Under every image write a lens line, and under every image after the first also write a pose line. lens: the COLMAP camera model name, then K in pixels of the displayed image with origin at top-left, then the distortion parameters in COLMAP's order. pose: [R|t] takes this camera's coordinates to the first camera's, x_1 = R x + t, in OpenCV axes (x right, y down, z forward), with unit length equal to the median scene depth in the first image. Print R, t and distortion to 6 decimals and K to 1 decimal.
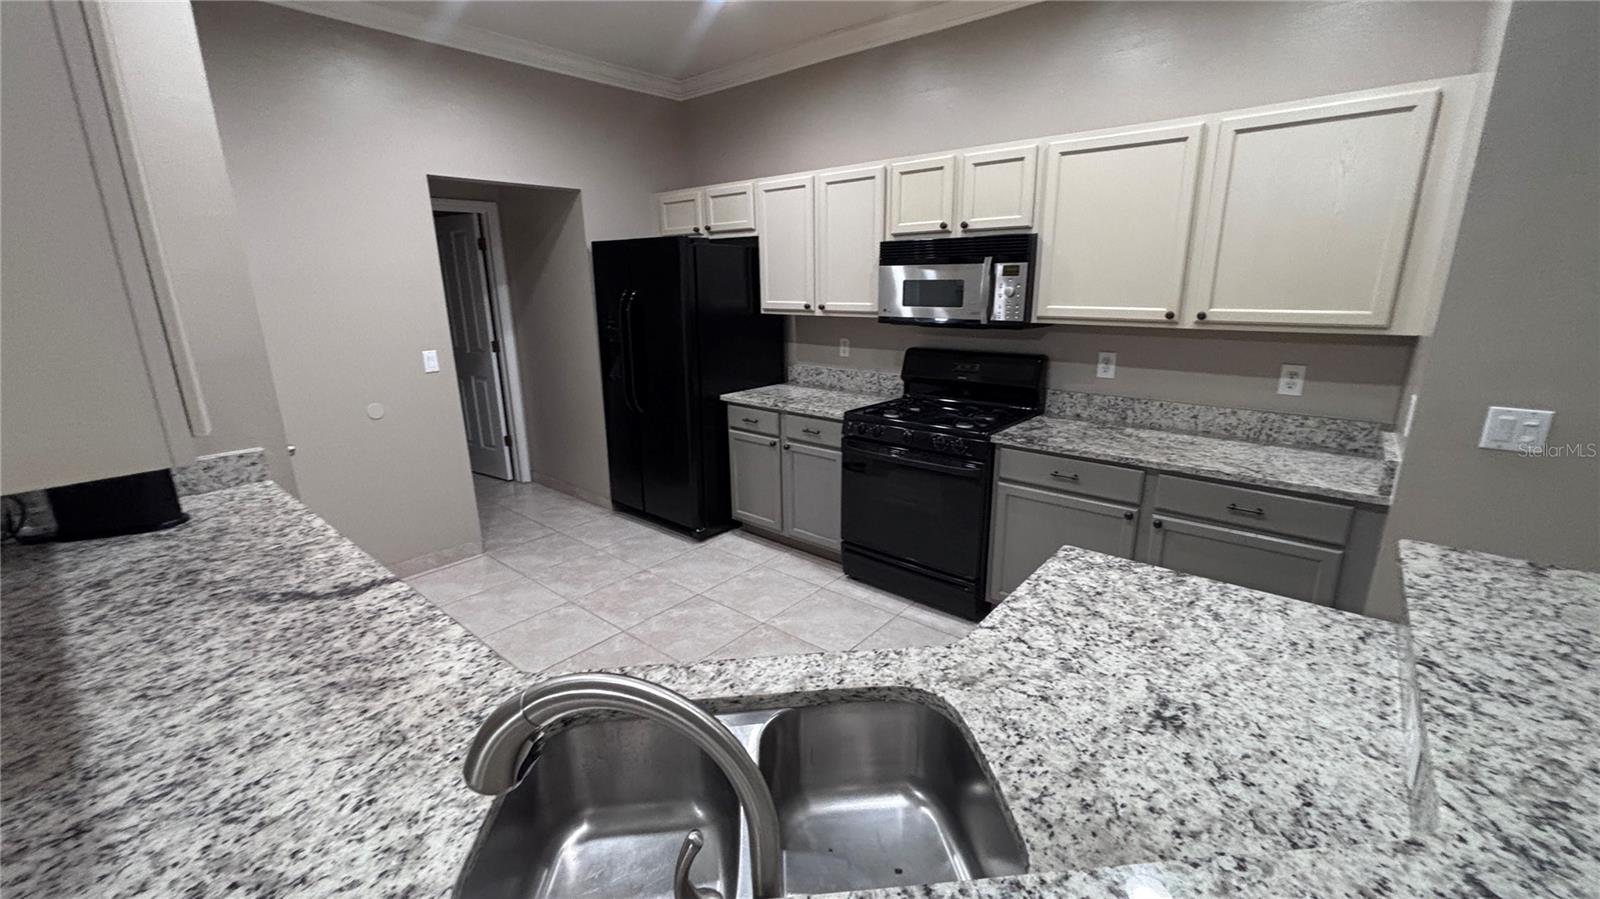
lens RADIAL K [[643.0, 0, 799.2], [0, 643.0, 445.5], [0, 0, 1]] dist [0.001421, 0.000307]
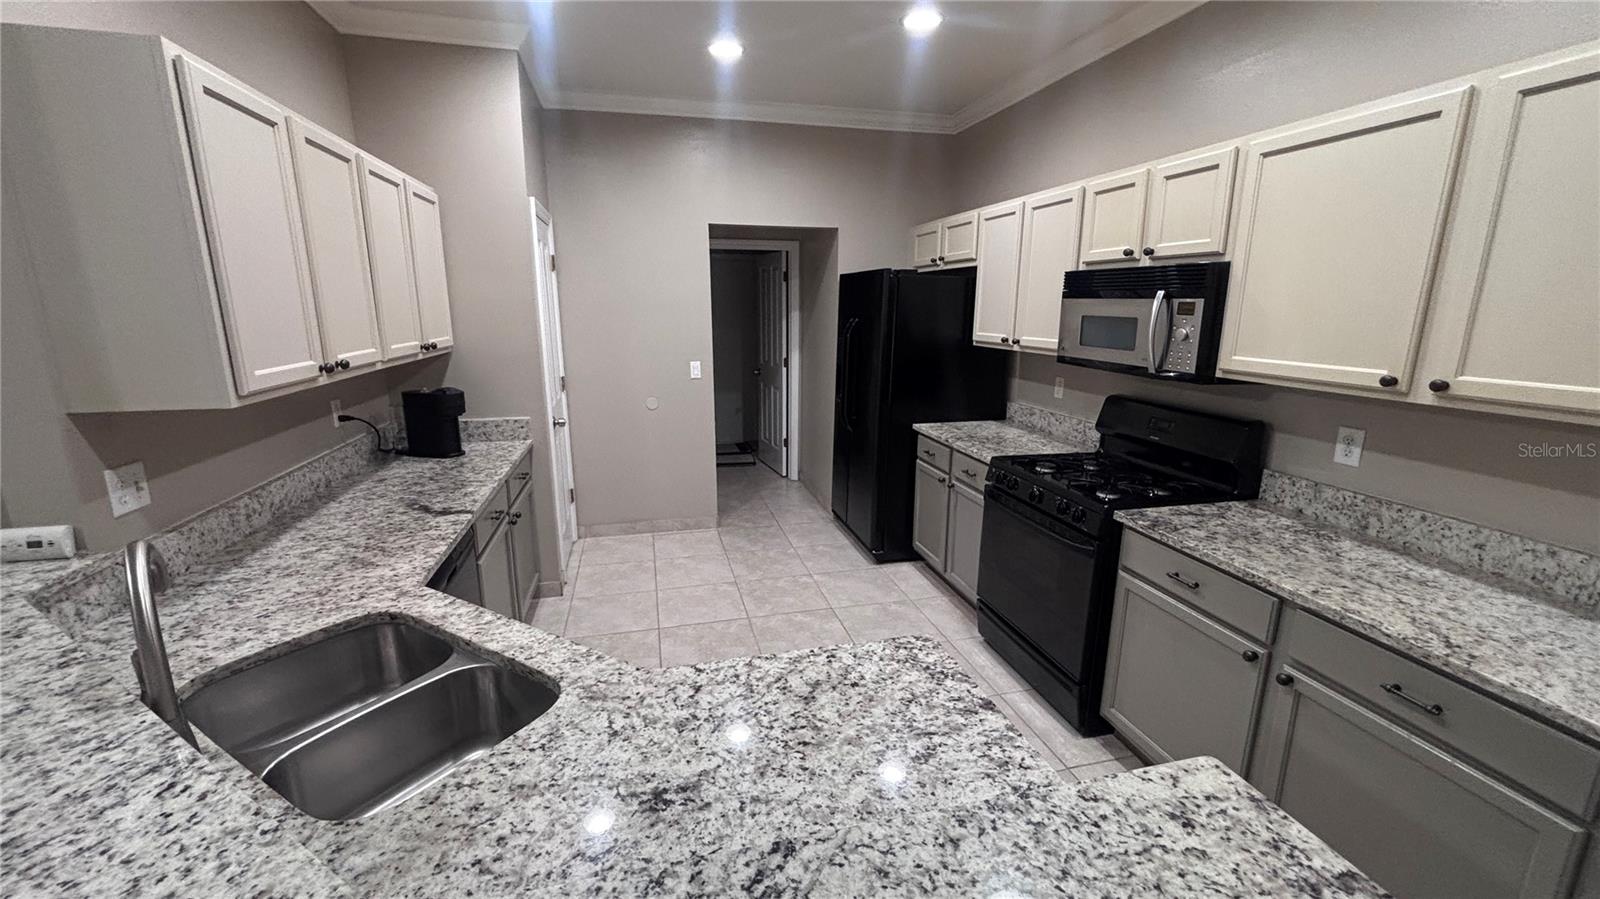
lens RADIAL K [[643.0, 0, 807.4], [0, 643.0, 448.2], [0, 0, 1]] dist [0.001421, 0.000307]
pose [[0.810268, 0.142656, -0.568432, 0.496716], [-0.159963, 0.986927, 0.019665, -0.053903], [0.563807, 0.074994, 0.822495, 0.128735]]
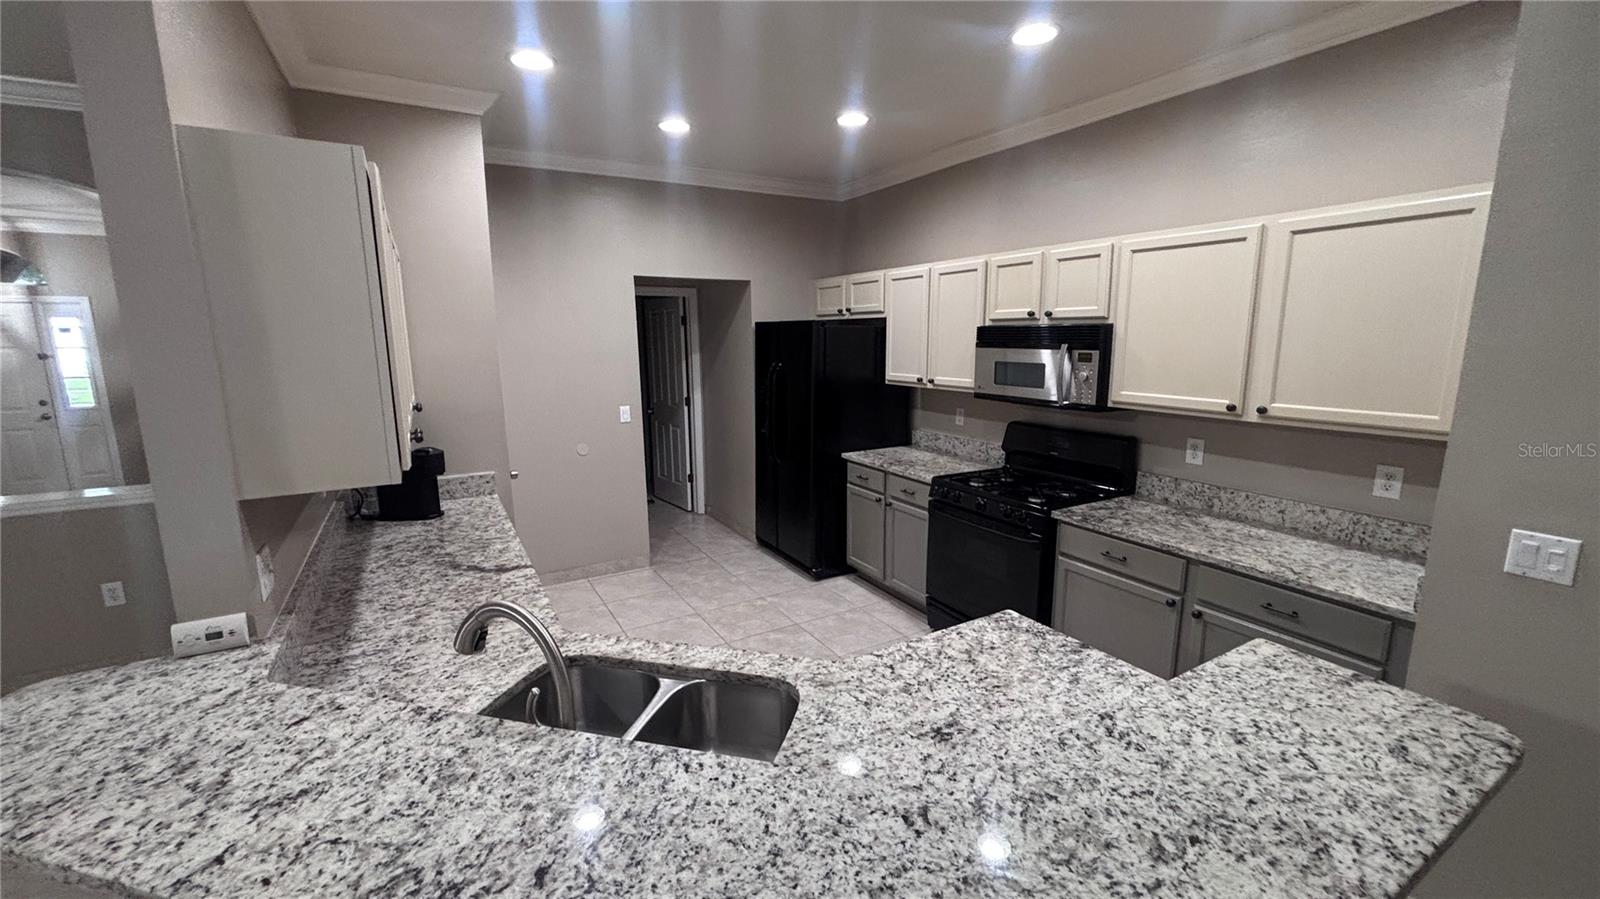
lens RADIAL K [[643.0, 0, 805.0], [0, 643.0, 447.5], [0, 0, 1]] dist [0.001421, 0.000307]
pose [[0.943973, 0.062950, -0.323963, 0.288059], [-0.086844, 0.994424, -0.059821, -0.023534], [0.318391, 0.084603, 0.944176, -0.162010]]
